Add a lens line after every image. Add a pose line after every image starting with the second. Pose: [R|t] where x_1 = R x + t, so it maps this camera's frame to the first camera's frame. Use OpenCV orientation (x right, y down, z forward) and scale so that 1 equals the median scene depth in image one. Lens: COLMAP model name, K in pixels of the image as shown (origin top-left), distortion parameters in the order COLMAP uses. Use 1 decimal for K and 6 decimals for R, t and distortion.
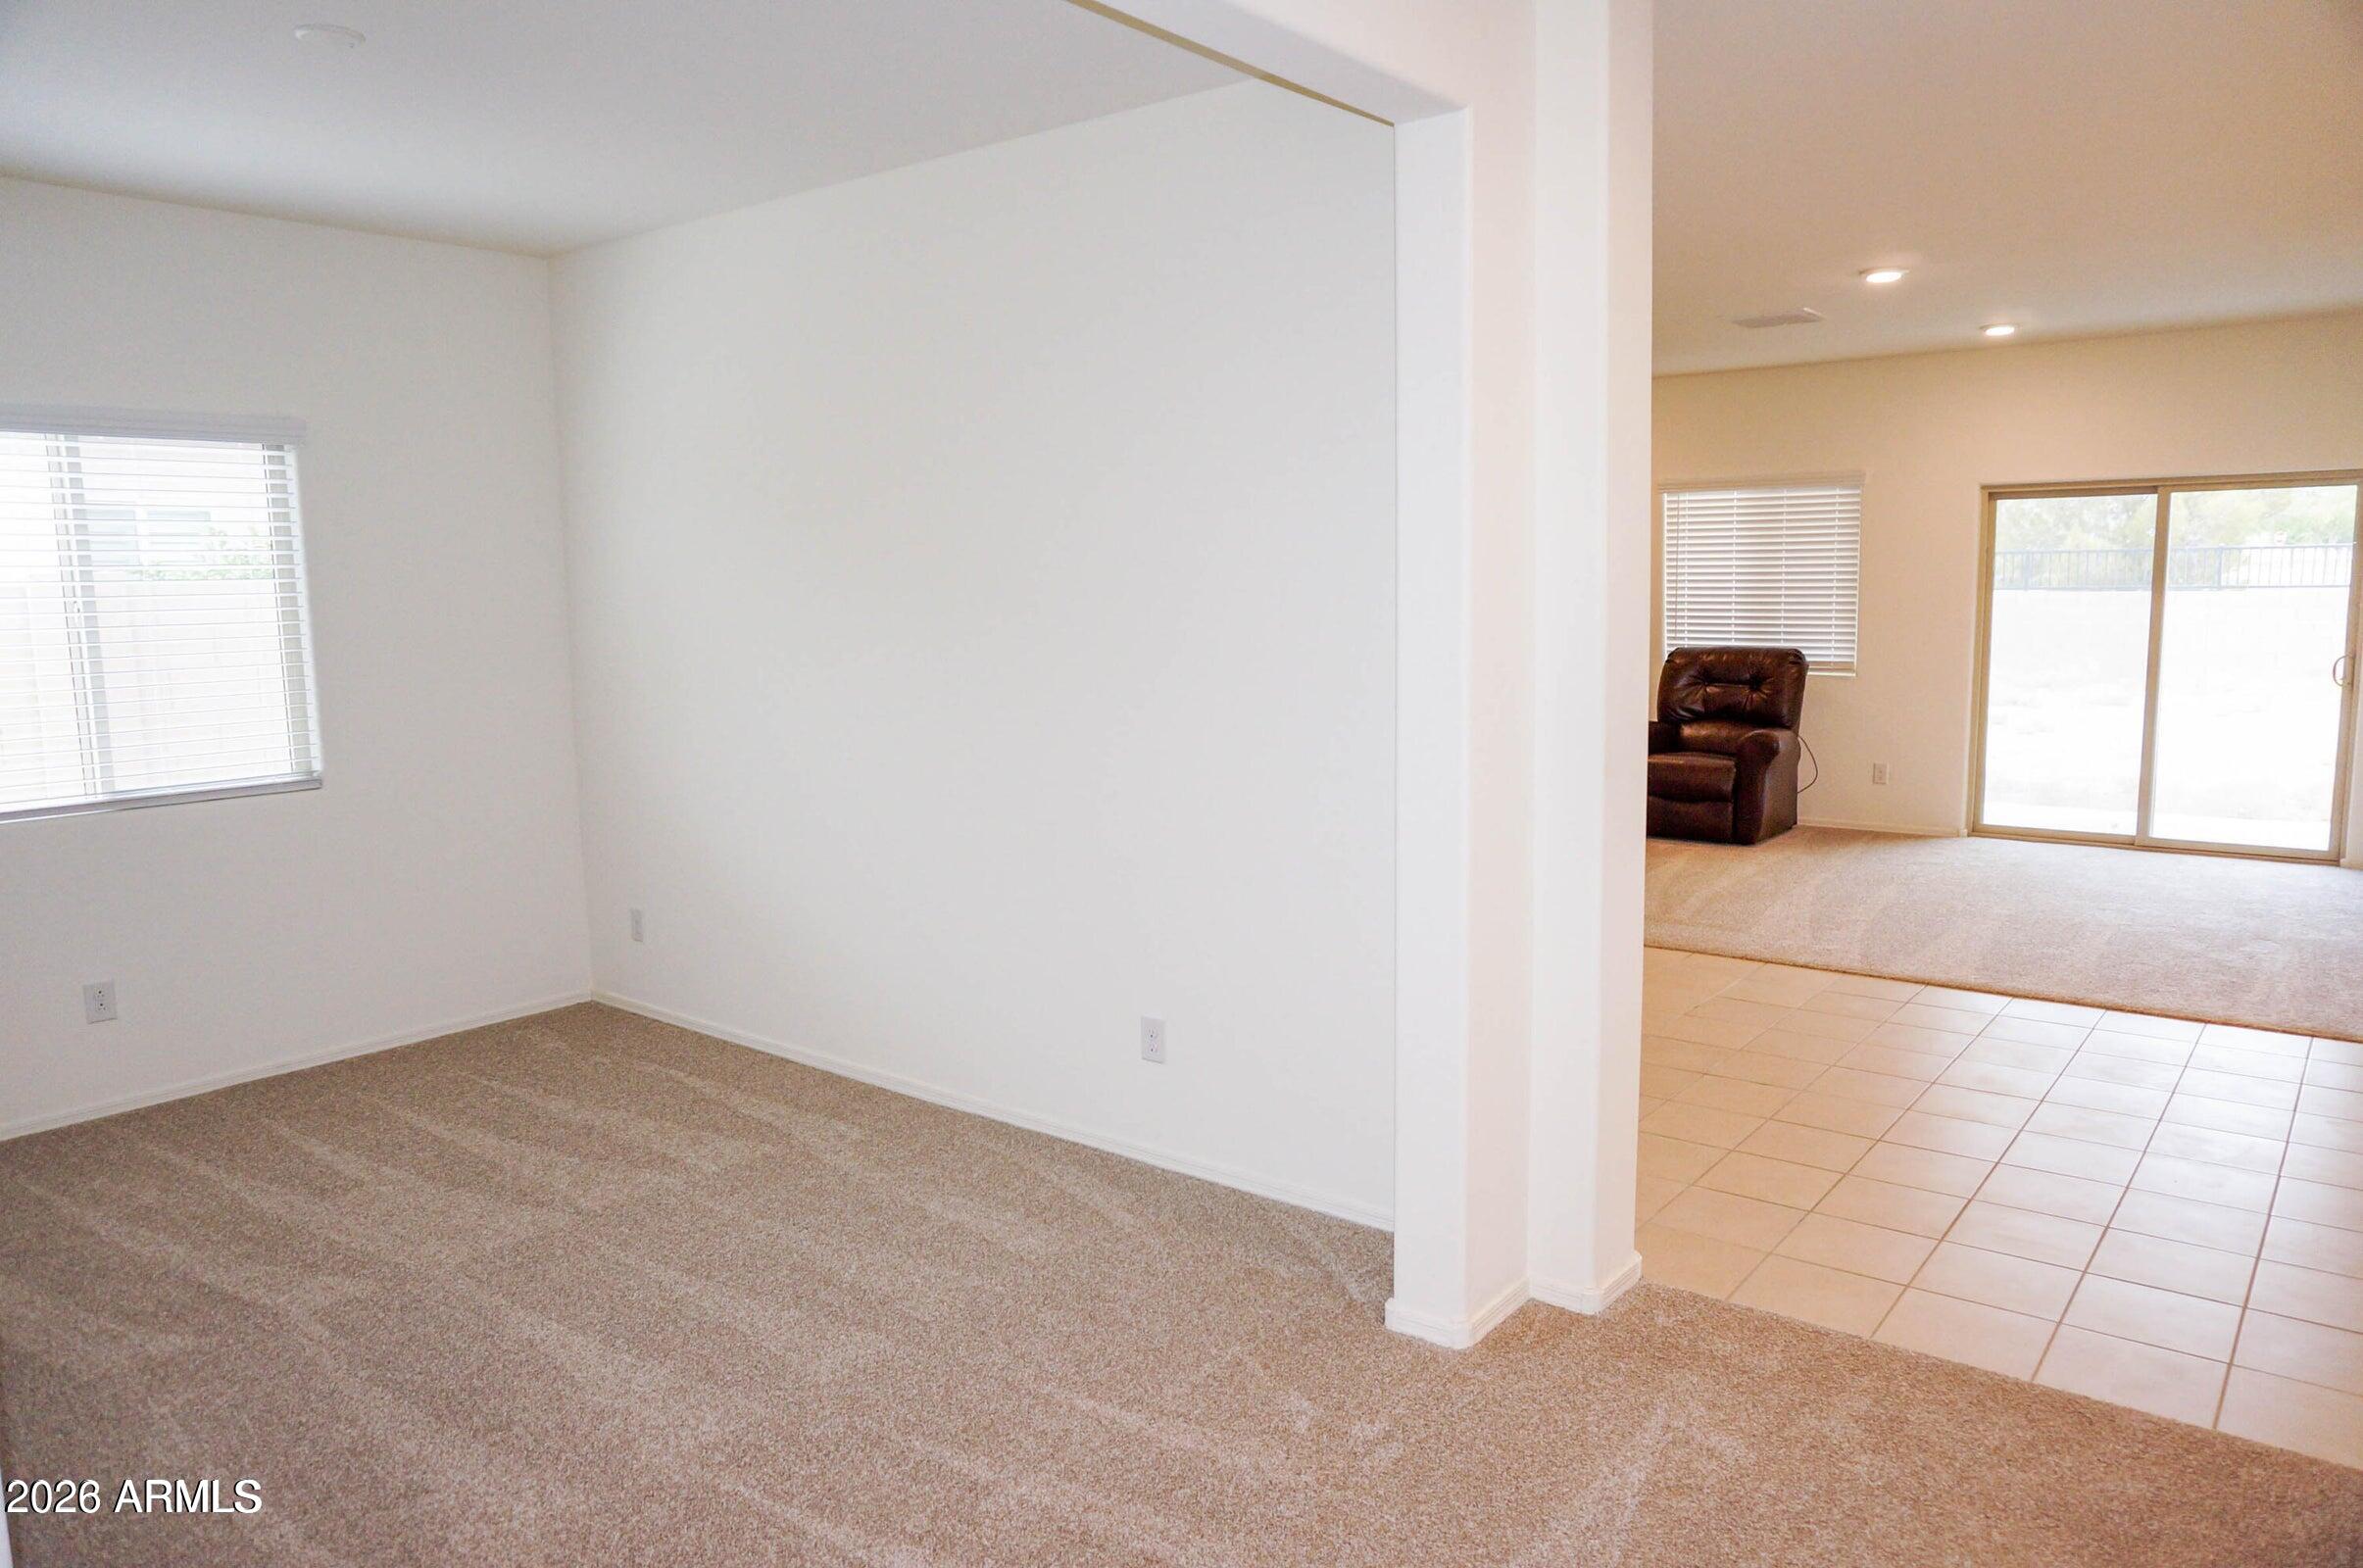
lens RADIAL K [[1579.4, 0, 1195.2], [0, 1579.4, 783.5], [0, 0, 1]] dist [-0.045074, 0.030419]
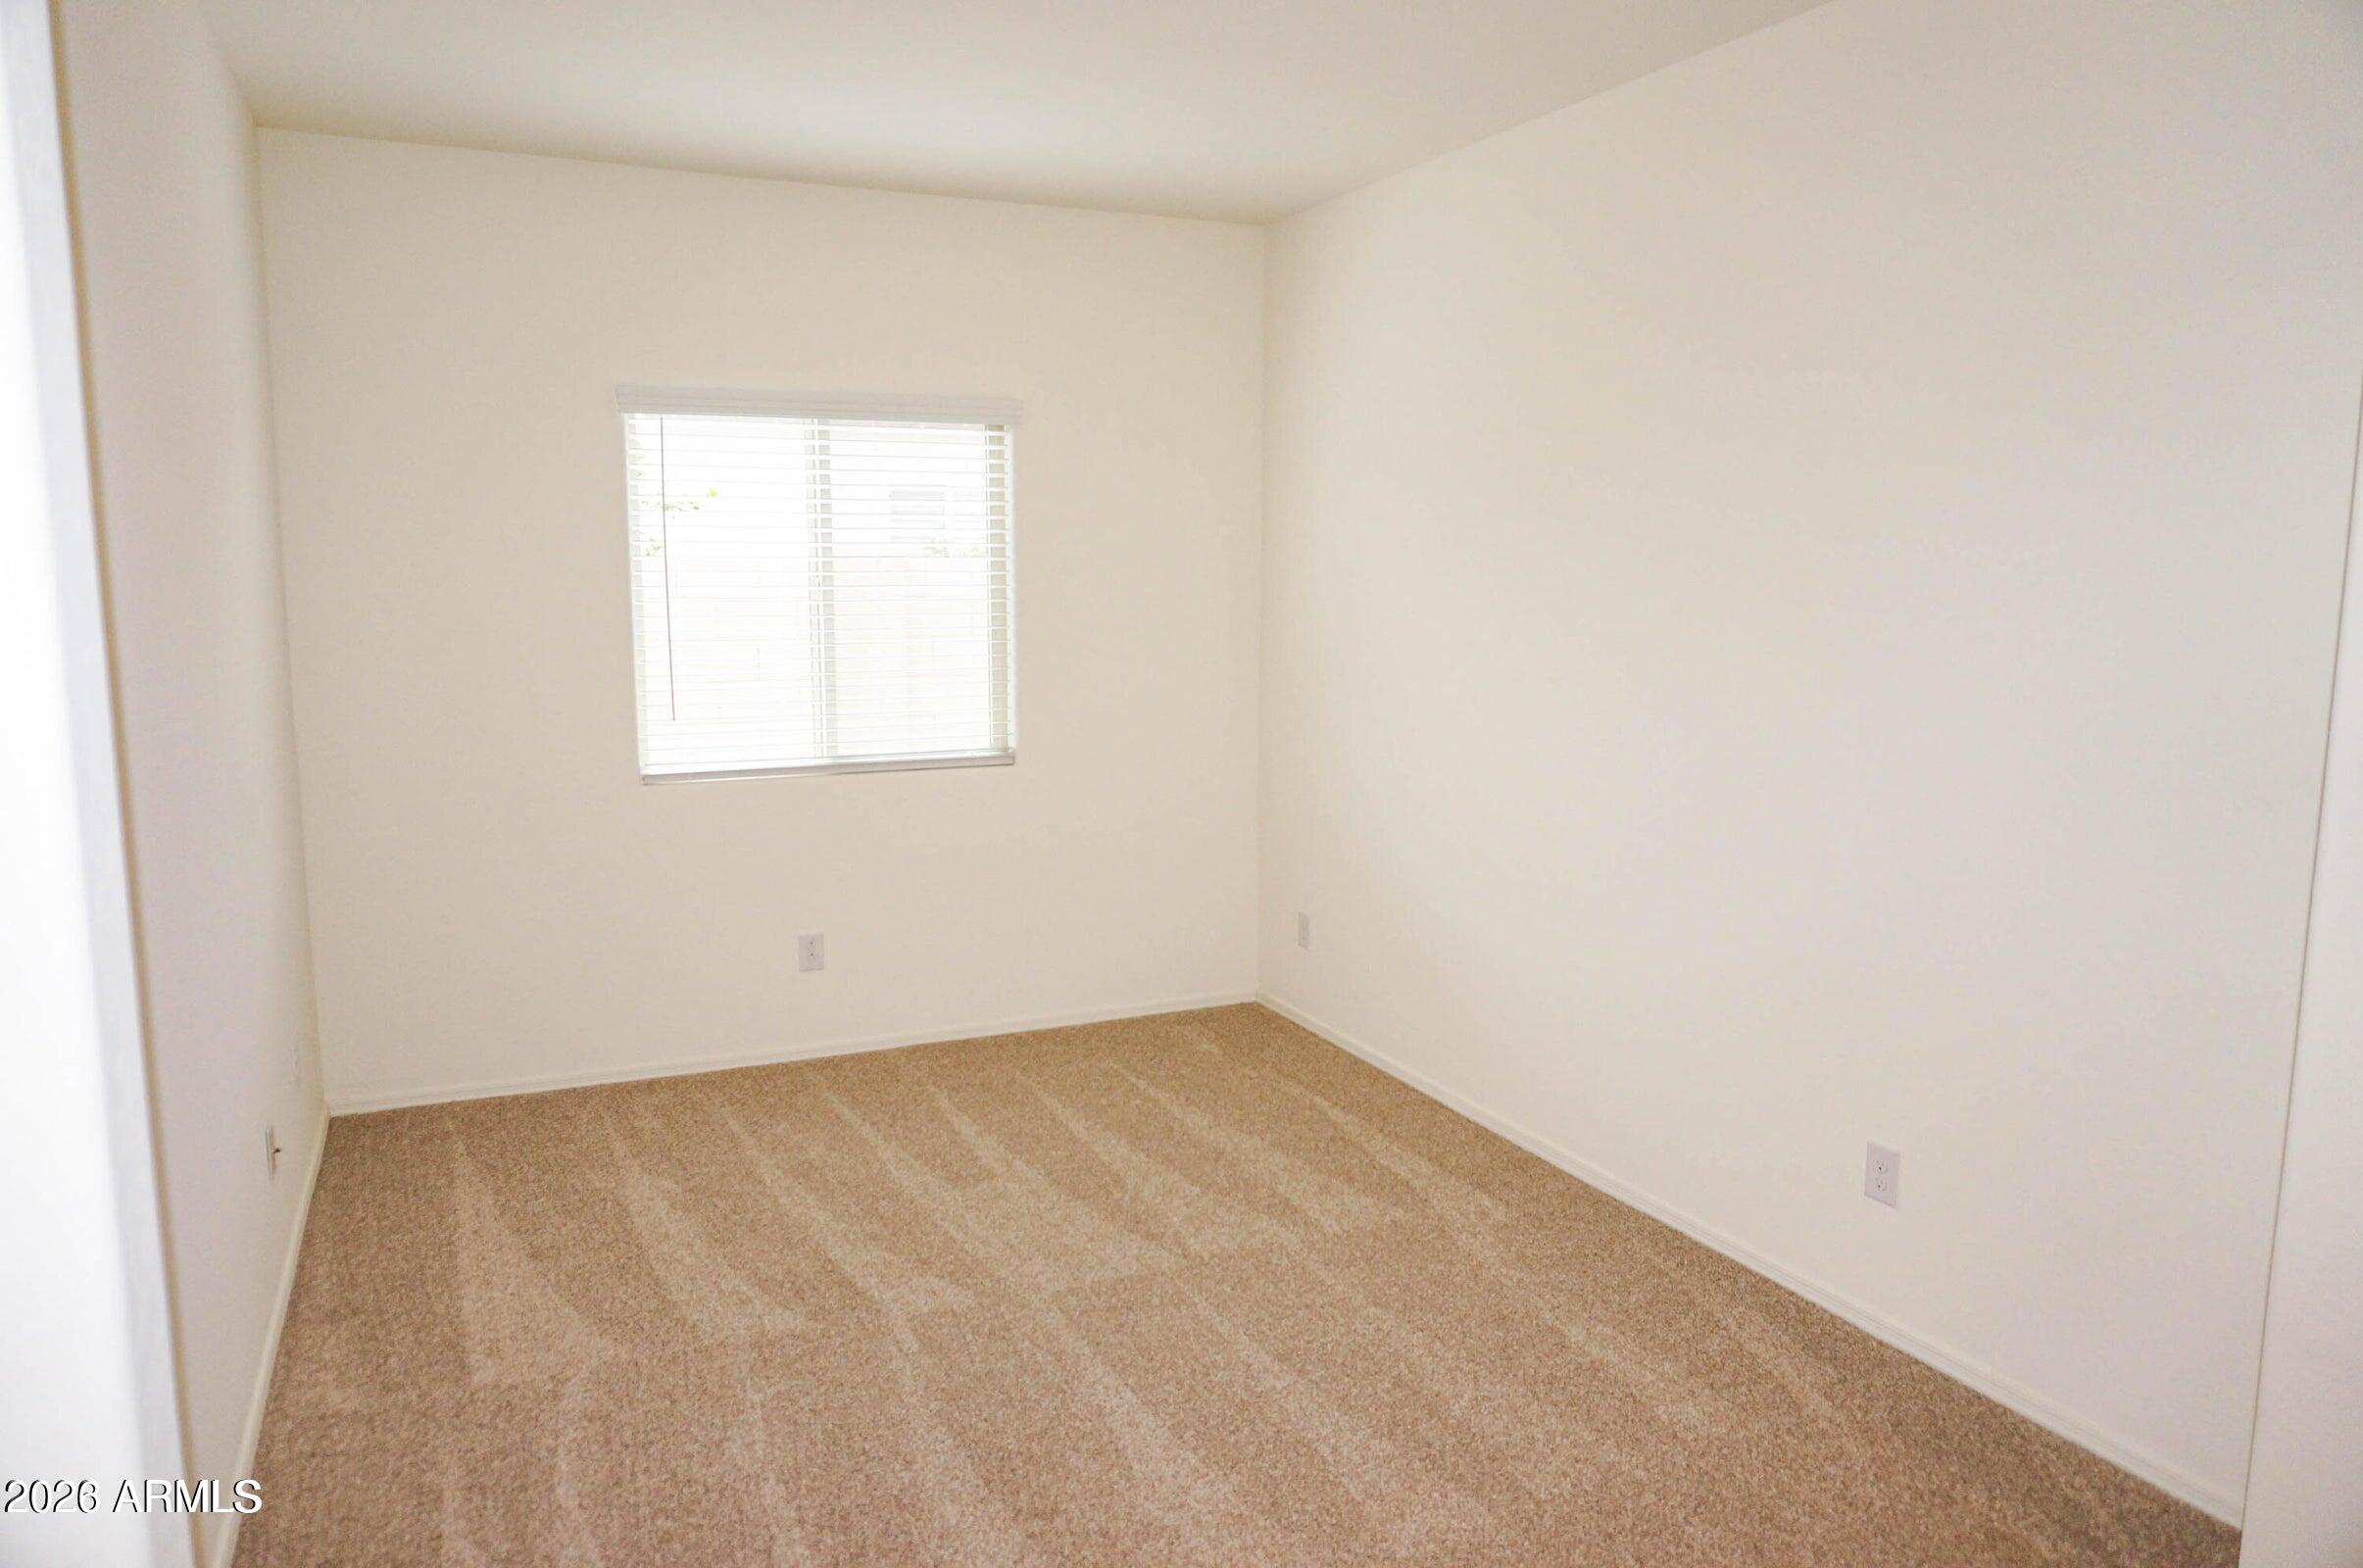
lens RADIAL K [[1579.4, 0, 1179.6], [0, 1579.4, 783.7], [0, 0, 1]] dist [-0.045074, 0.030419]
pose [[0.890396, 0.078524, -0.448362, -0.004749], [-0.074322, 0.996869, 0.026991, -0.024893], [0.449077, 0.009290, 0.893445, 0.164635]]
